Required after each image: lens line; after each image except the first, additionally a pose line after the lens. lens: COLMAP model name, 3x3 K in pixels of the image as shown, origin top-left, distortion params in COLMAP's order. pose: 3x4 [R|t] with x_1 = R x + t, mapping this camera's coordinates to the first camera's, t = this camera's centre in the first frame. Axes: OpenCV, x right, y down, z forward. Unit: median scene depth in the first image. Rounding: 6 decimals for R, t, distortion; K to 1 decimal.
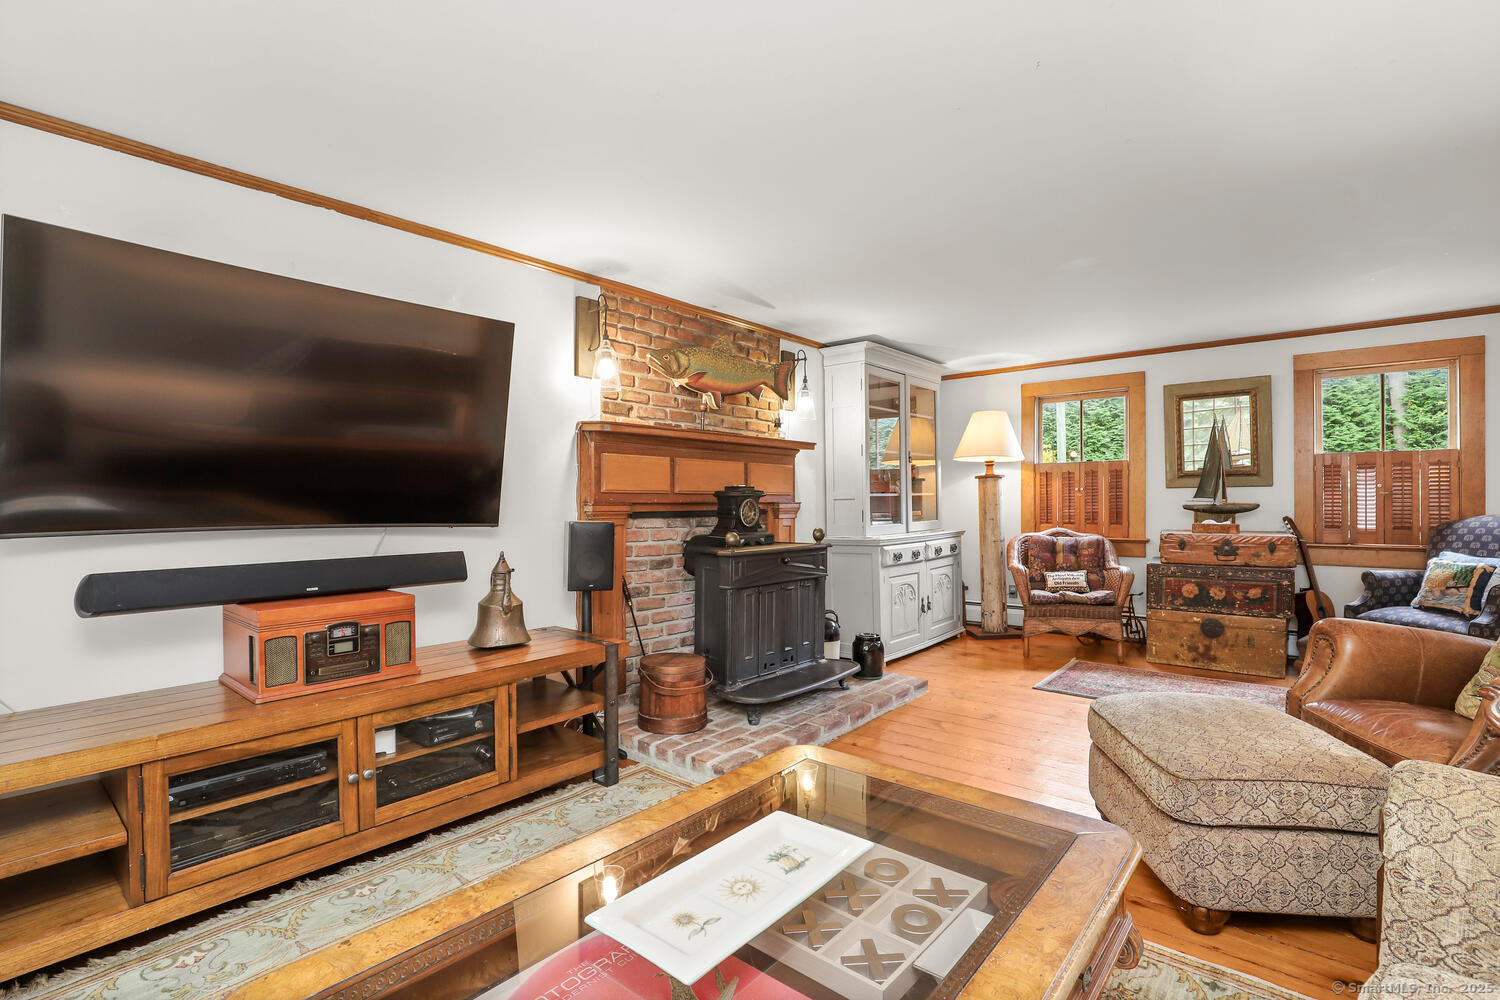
lens RADIAL K [[697.5, 0, 750.3], [0, 697.5, 502.0], [0, 0, 1]] dist [0.000074, -0.000020]
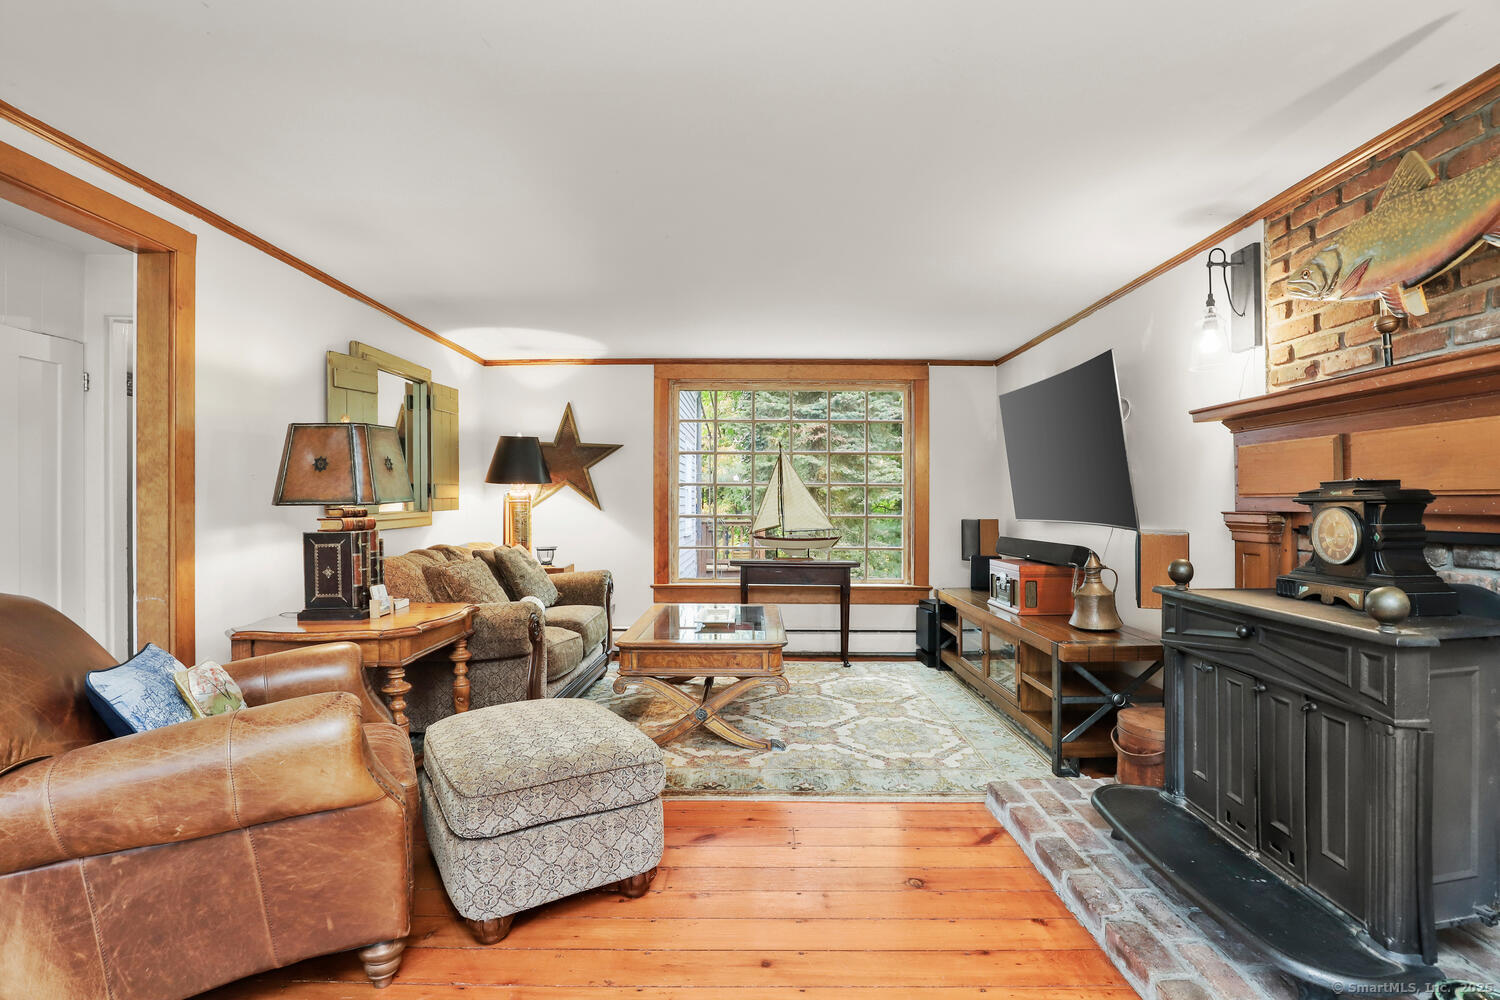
lens RADIAL K [[697.5, 0, 750.5], [0, 697.5, 501.0], [0, 0, 1]] dist [0.000074, -0.000020]
pose [[-0.766453, 0.000061, -0.642301, 0.678869], [-0.000530, 1.000000, 0.000729, -0.009430], [0.642300, 0.000899, -0.766452, 1.223119]]
